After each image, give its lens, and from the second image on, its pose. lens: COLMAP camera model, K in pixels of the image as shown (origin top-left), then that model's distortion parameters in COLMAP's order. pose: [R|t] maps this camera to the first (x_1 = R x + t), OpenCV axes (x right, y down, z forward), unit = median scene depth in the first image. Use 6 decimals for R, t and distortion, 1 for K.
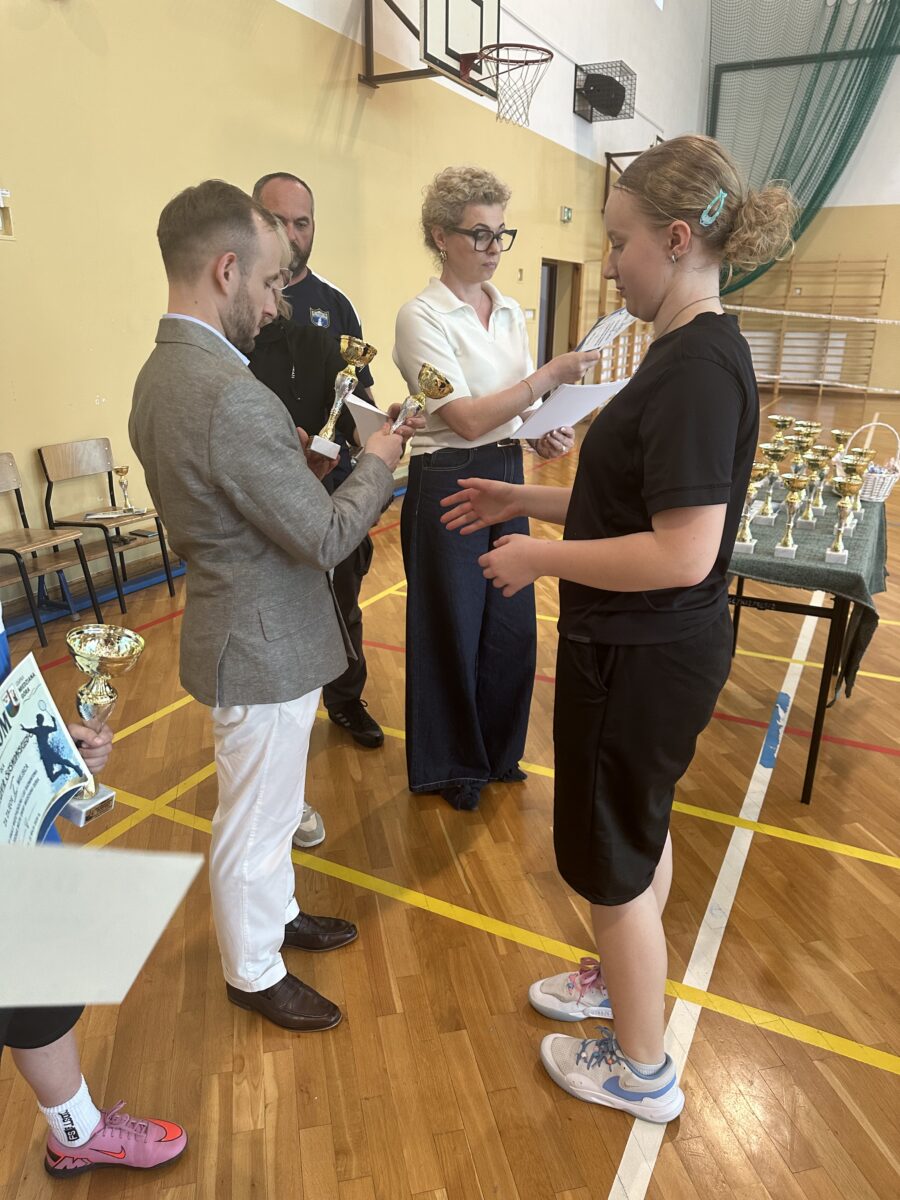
lens RADIAL K [[827.7, 0, 450.0], [0, 827.7, 600.0], [0, 0, 1]] dist [-0.002623, -0.003341]
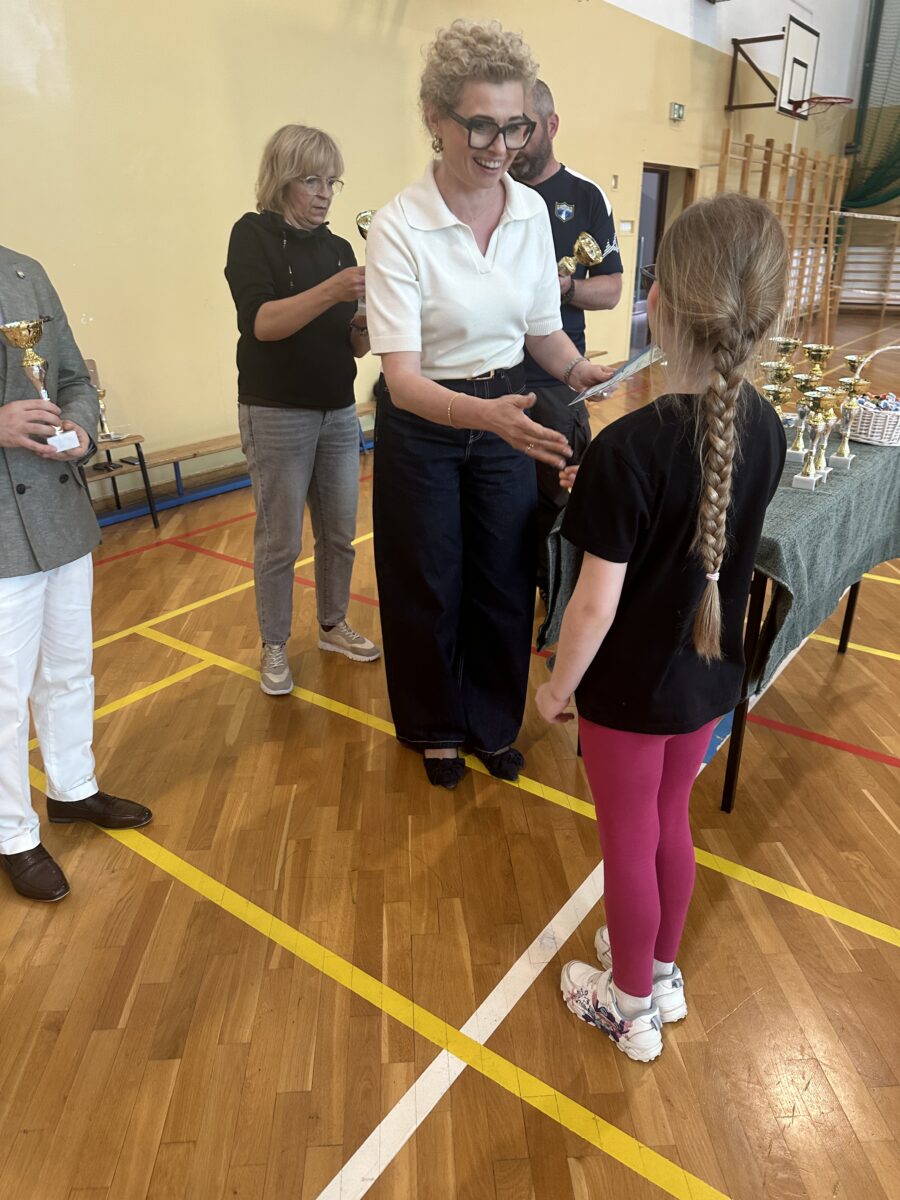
lens RADIAL K [[841.2, 0, 450.0], [0, 841.2, 600.0], [0, 0, 1]] dist [-0.003198, -0.002669]
pose [[0.989131, 0.049019, -0.138625, 0.148186], [-0.037896, 0.995930, 0.081770, -0.013986], [0.142070, -0.075628, 0.986963, 0.081115]]
